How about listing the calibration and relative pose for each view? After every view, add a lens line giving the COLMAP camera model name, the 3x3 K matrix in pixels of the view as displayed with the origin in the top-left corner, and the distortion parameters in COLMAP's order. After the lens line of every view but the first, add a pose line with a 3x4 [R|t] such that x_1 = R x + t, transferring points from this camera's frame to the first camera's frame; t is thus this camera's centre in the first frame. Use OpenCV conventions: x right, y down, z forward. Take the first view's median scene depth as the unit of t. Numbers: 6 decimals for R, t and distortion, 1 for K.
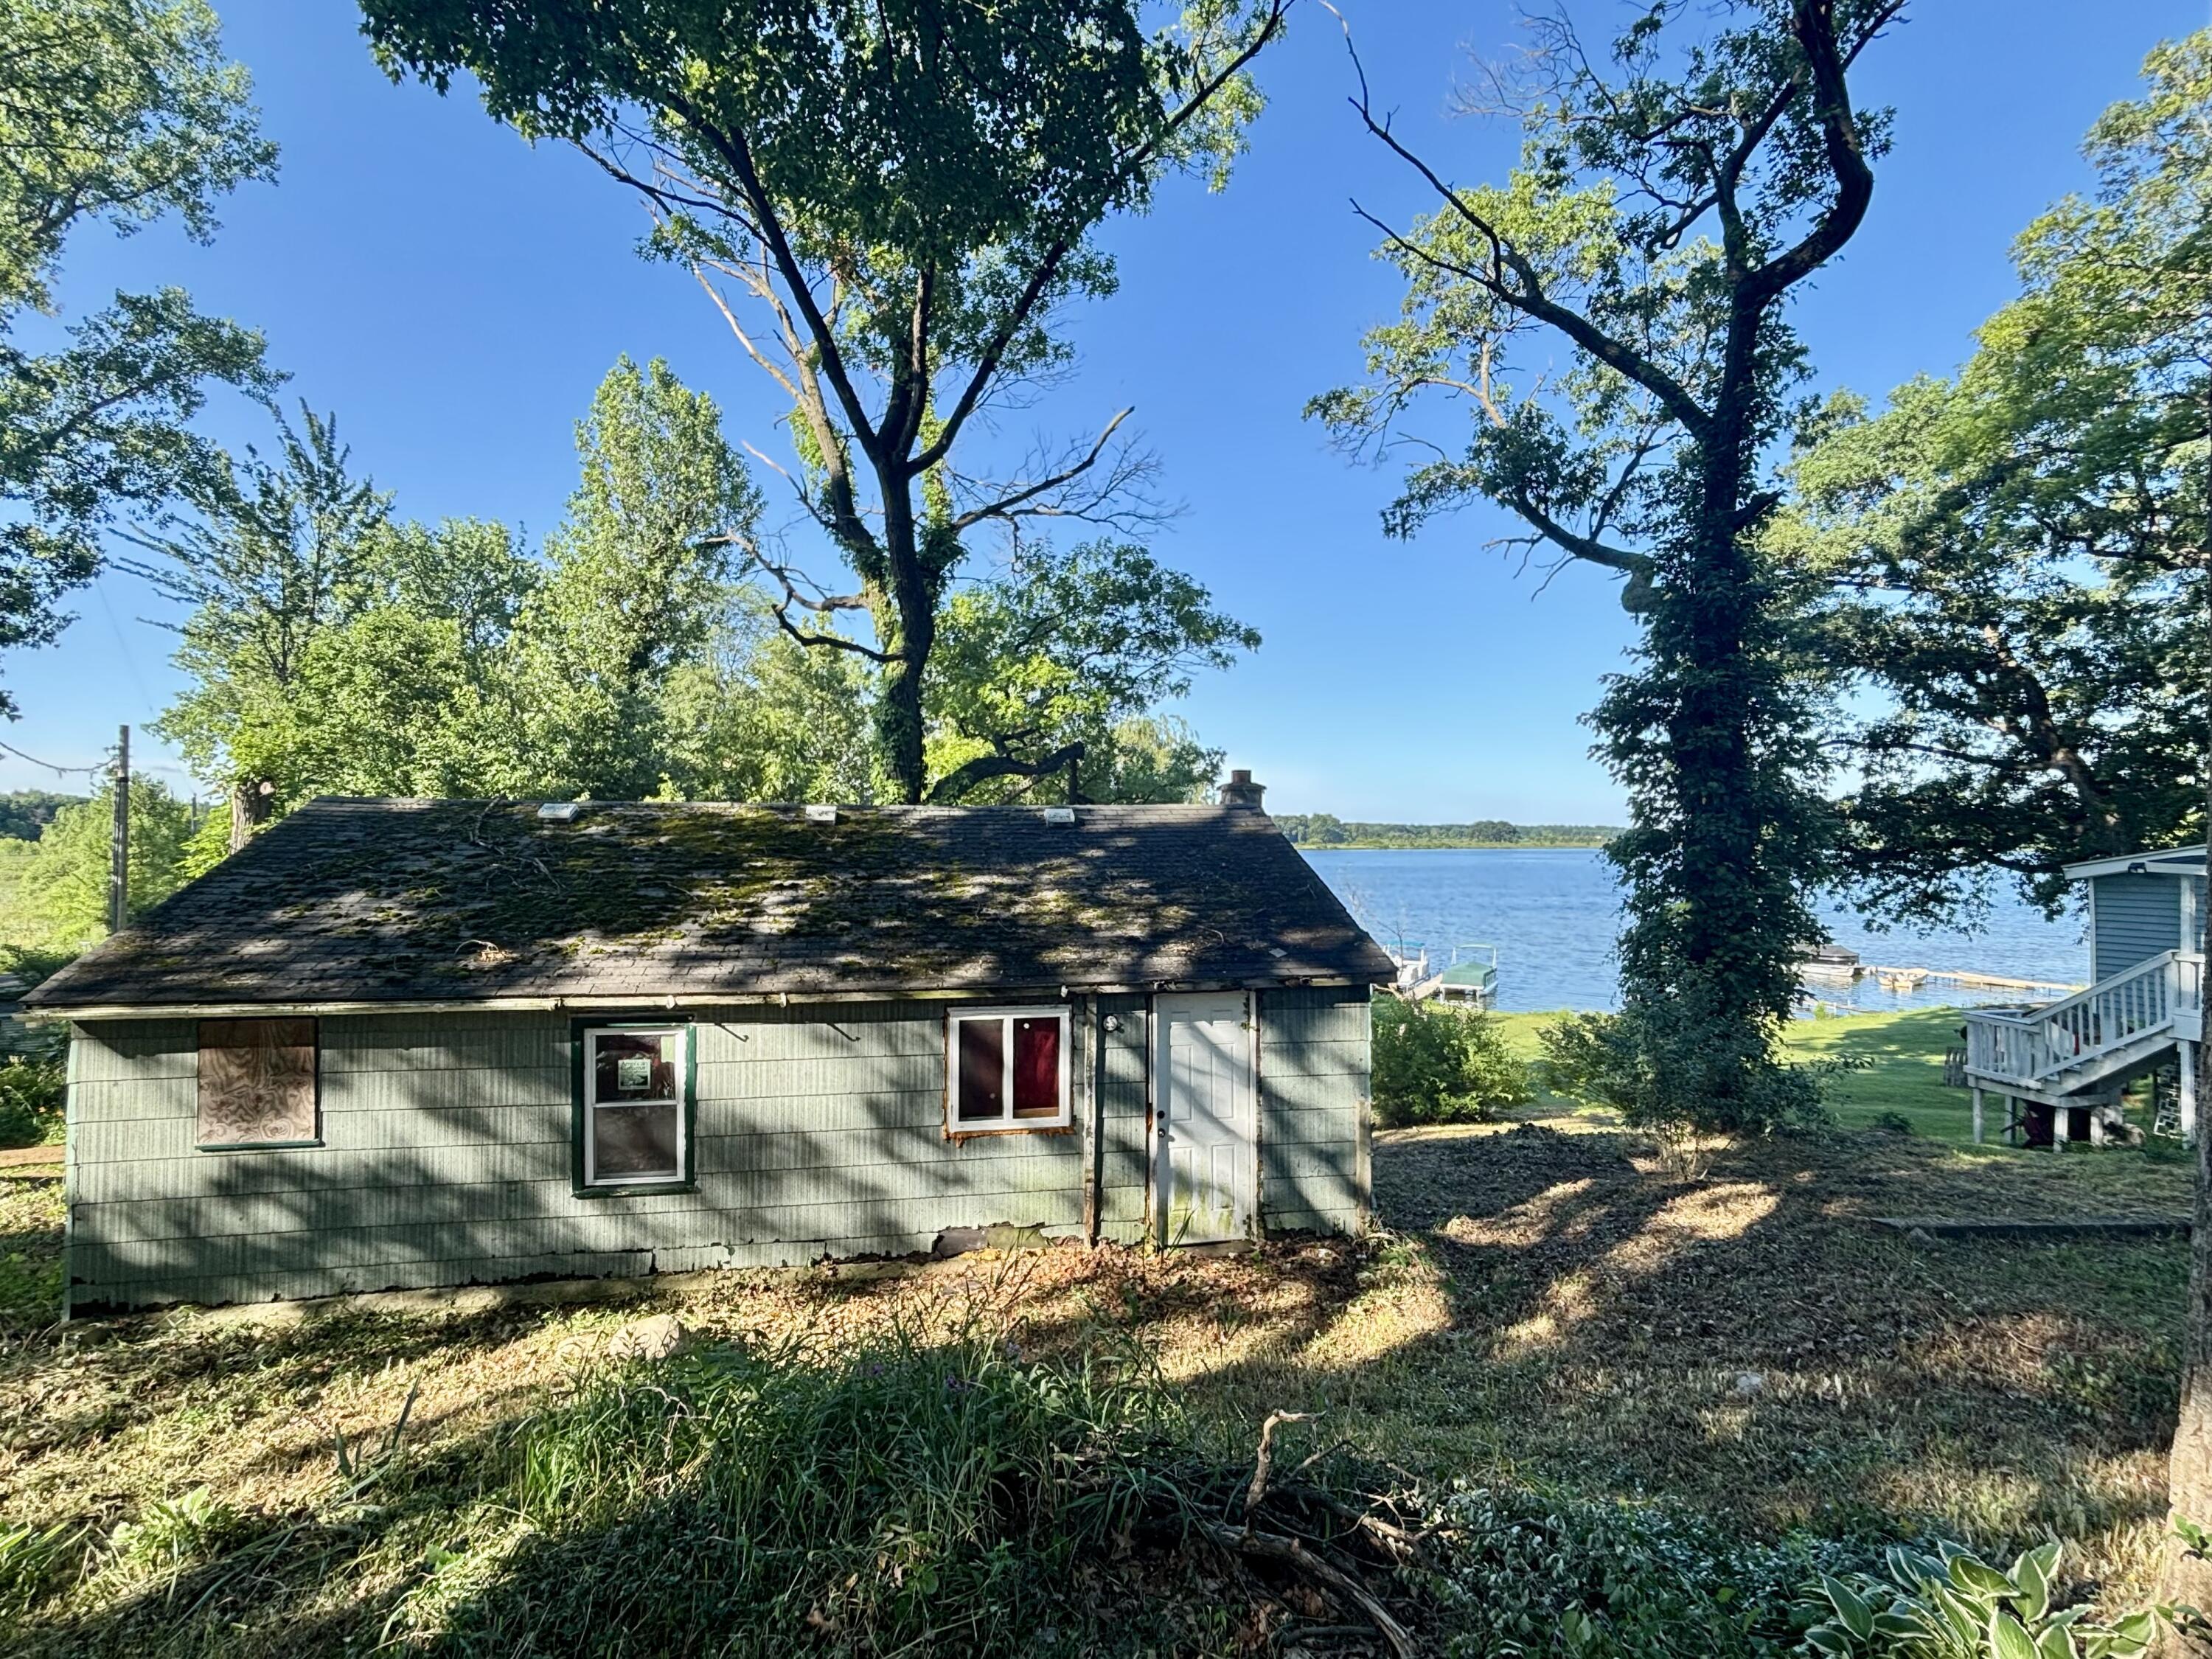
lens RADIAL K [[1009.8, 0, 1141.4], [0, 1009.8, 829.2], [0, 0, 1]] dist [0.000159, 0.004767]
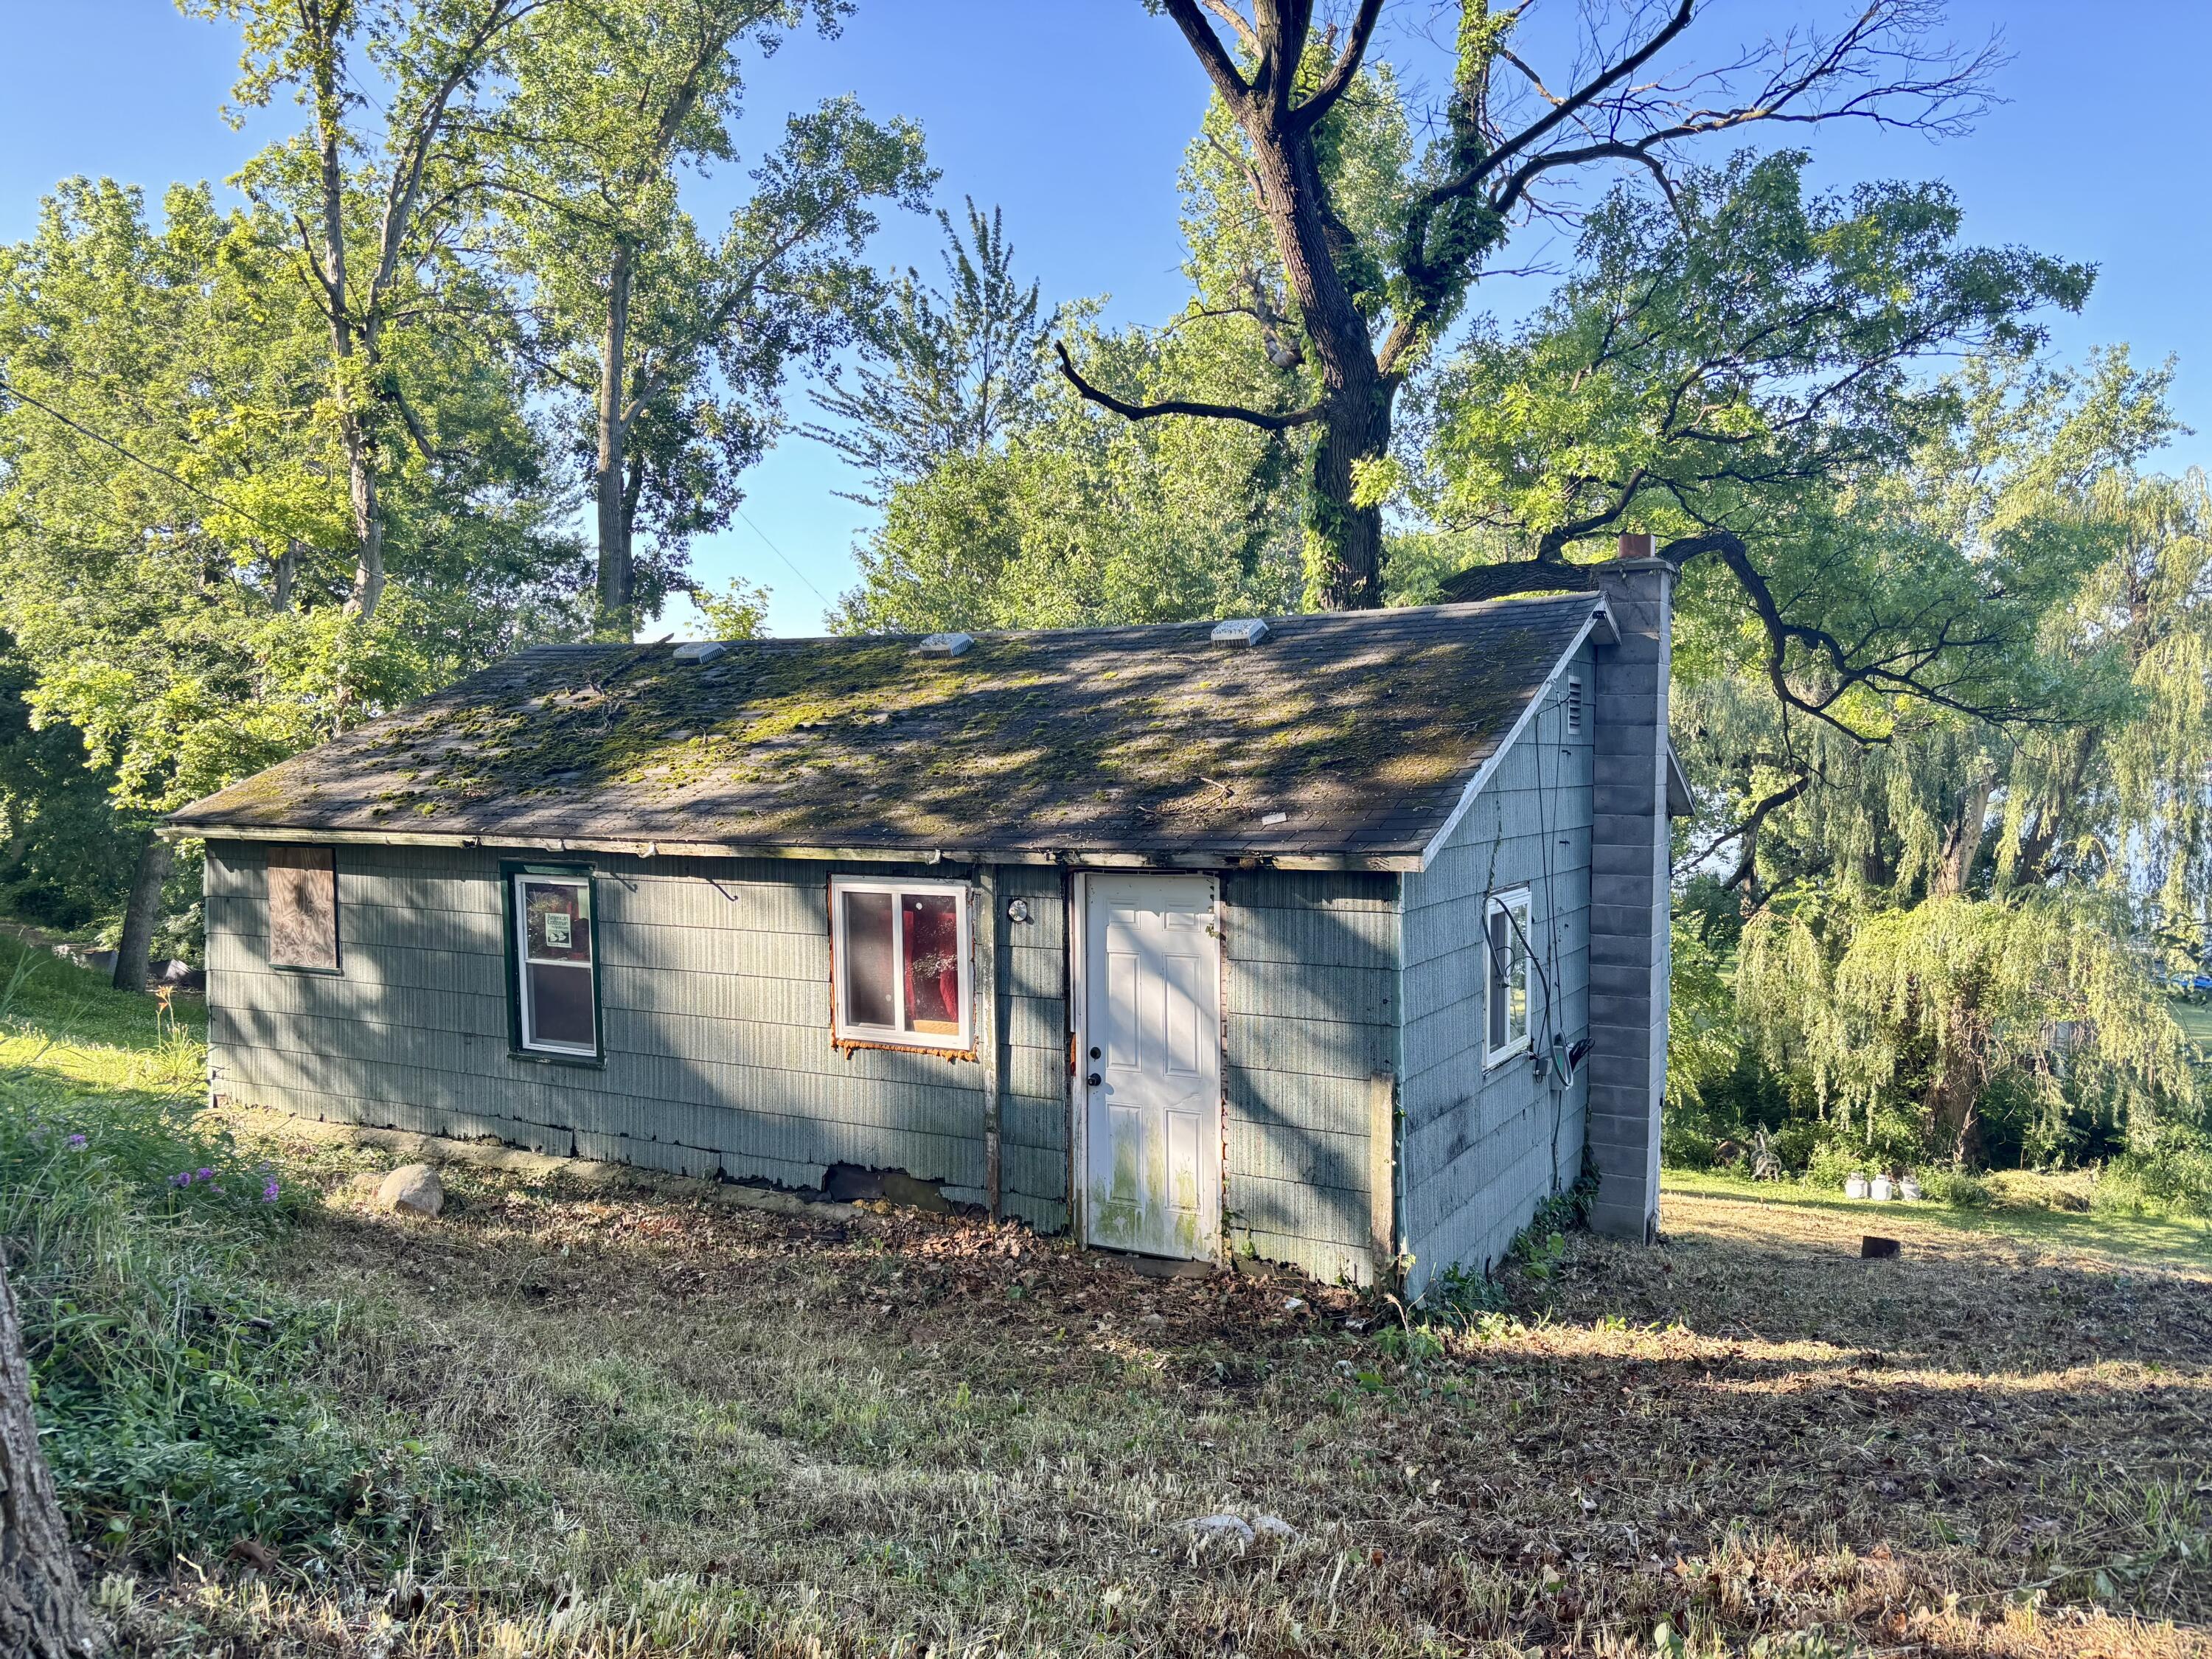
lens RADIAL K [[1613.6, 0, 1102.6], [0, 1613.6, 821.8], [0, 0, 1]] dist [0.036321, -0.049568]
pose [[0.789490, 0.021820, -0.613375, 0.246829], [0.014367, 0.998437, 0.054010, 0.027126], [0.613595, -0.051452, 0.787943, 0.063307]]
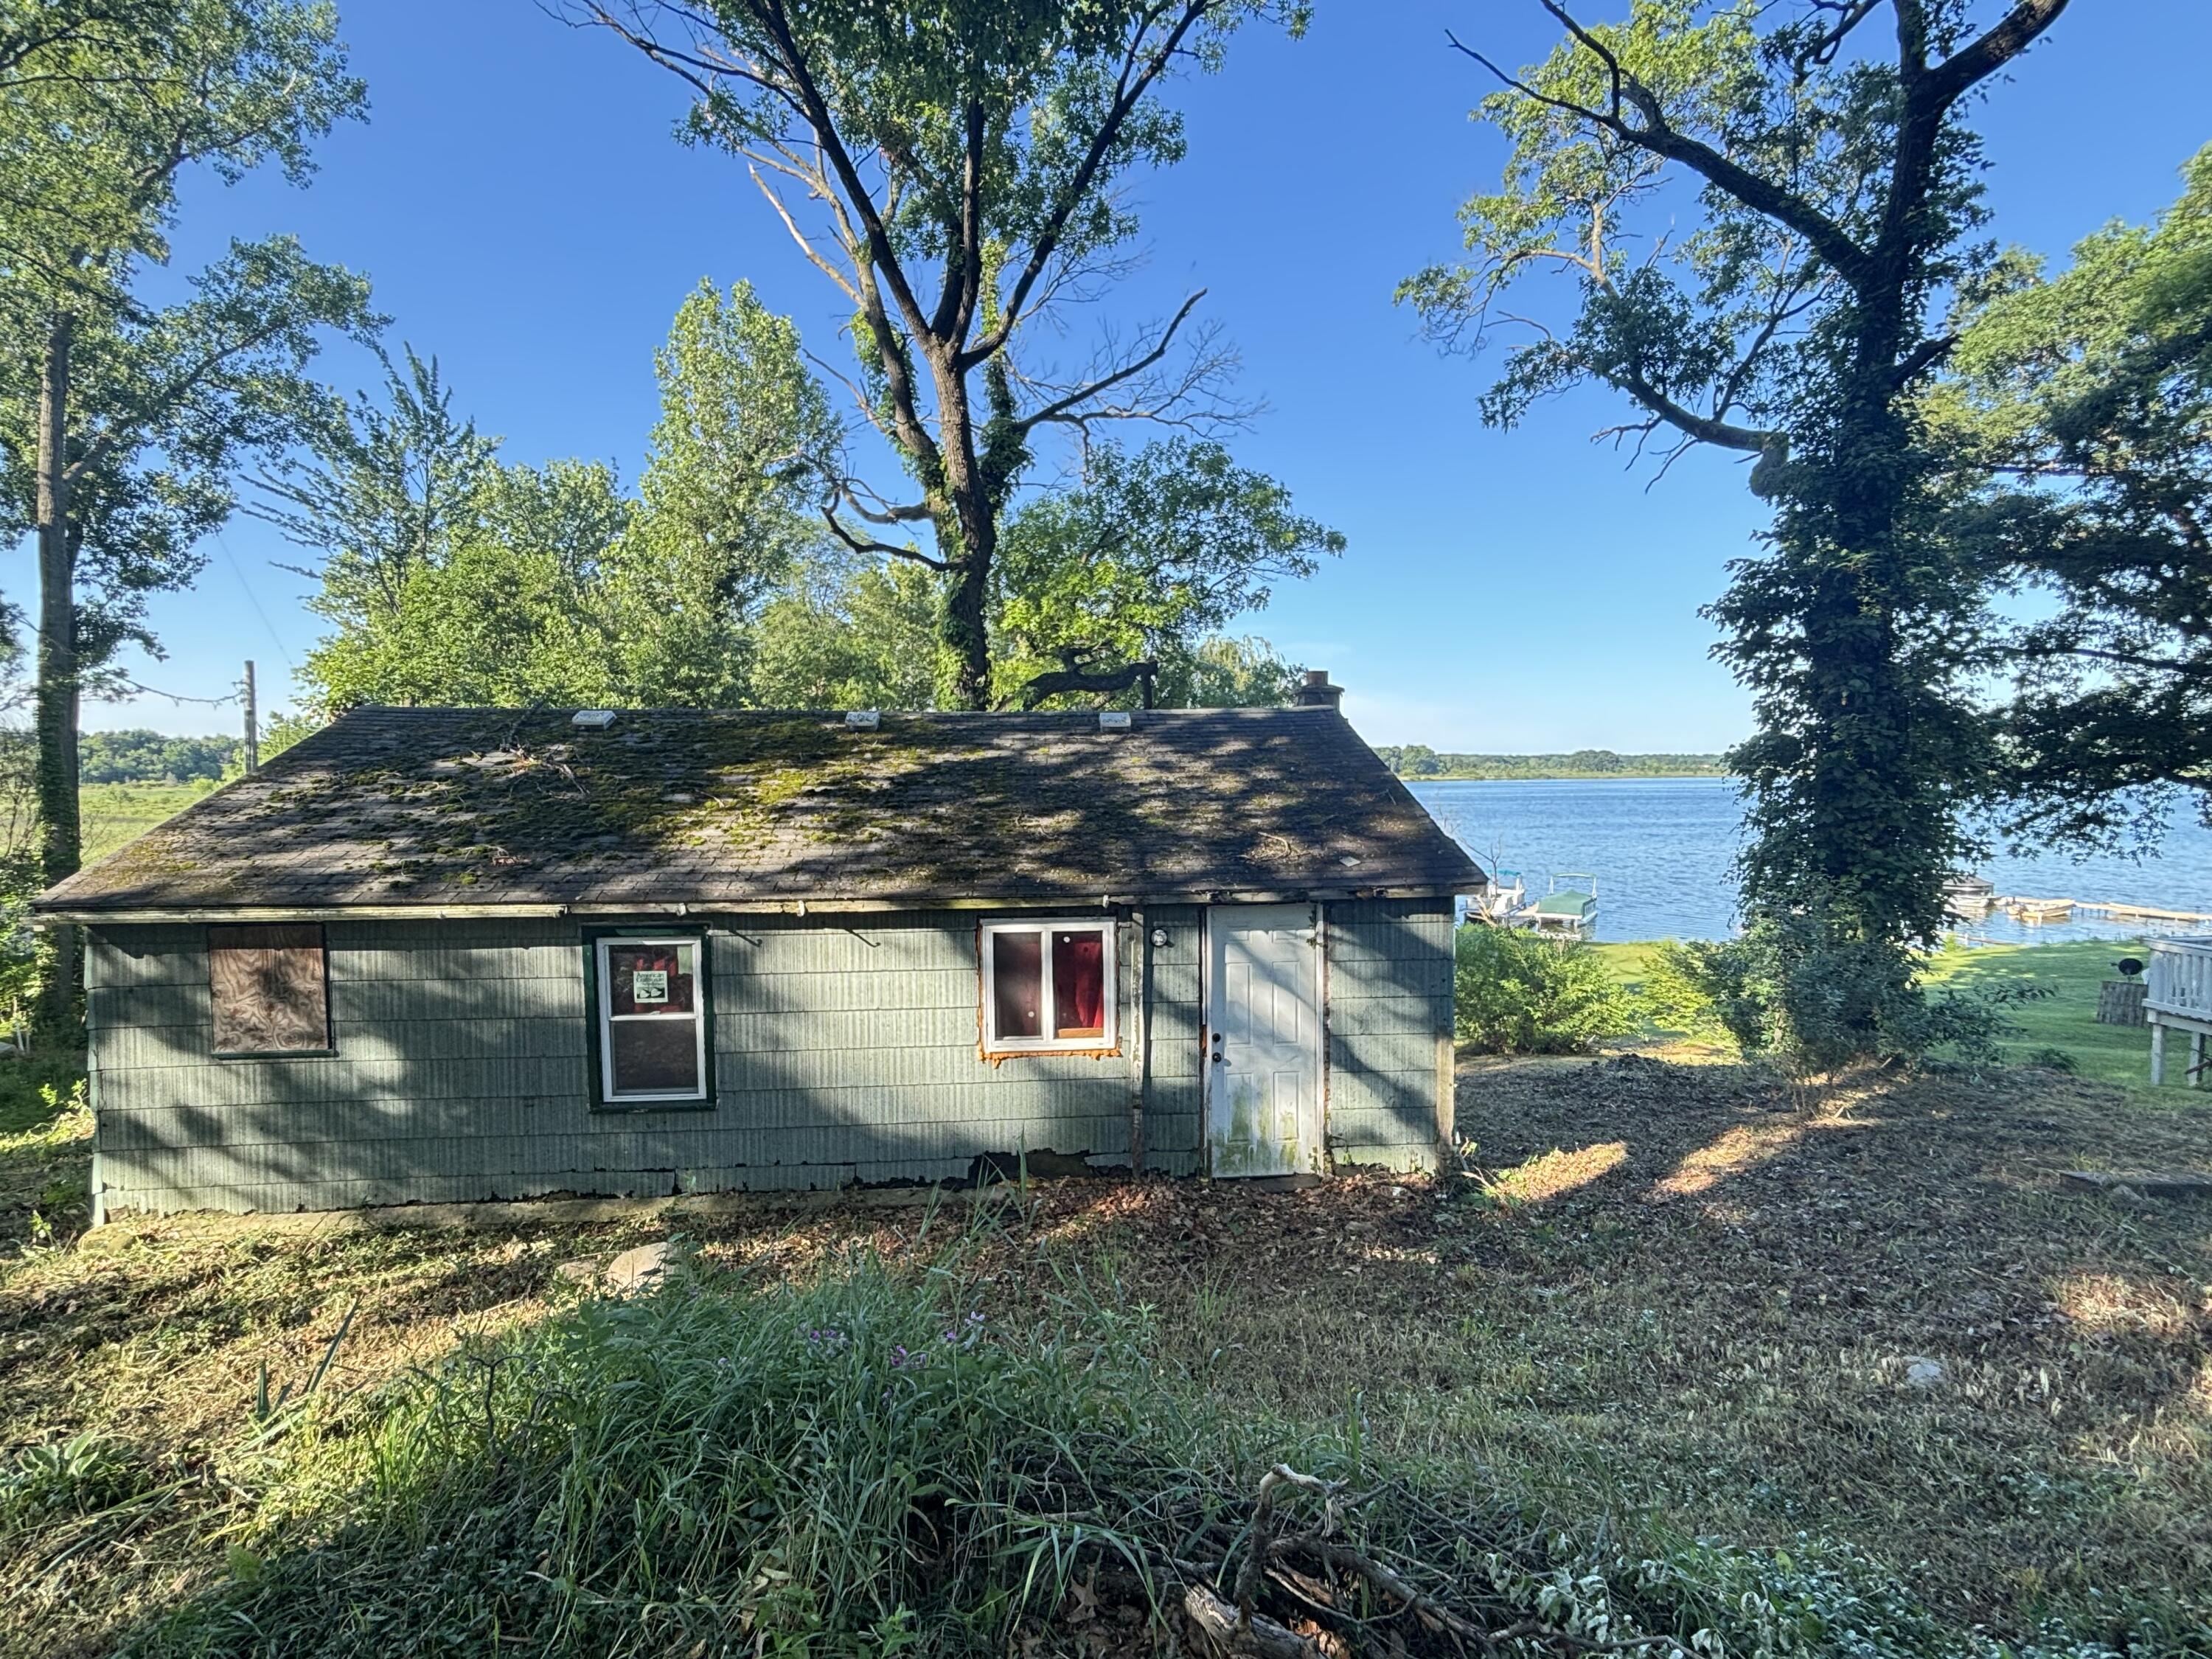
lens RADIAL K [[1009.8, 0, 1141.6], [0, 1009.8, 822.7], [0, 0, 1]] dist [0.000159, 0.004767]
pose [[0.996303, -0.003533, -0.085838, 0.011420], [0.008989, 0.997956, 0.063266, 0.012009], [0.085439, -0.063804, 0.994298, 0.039198]]
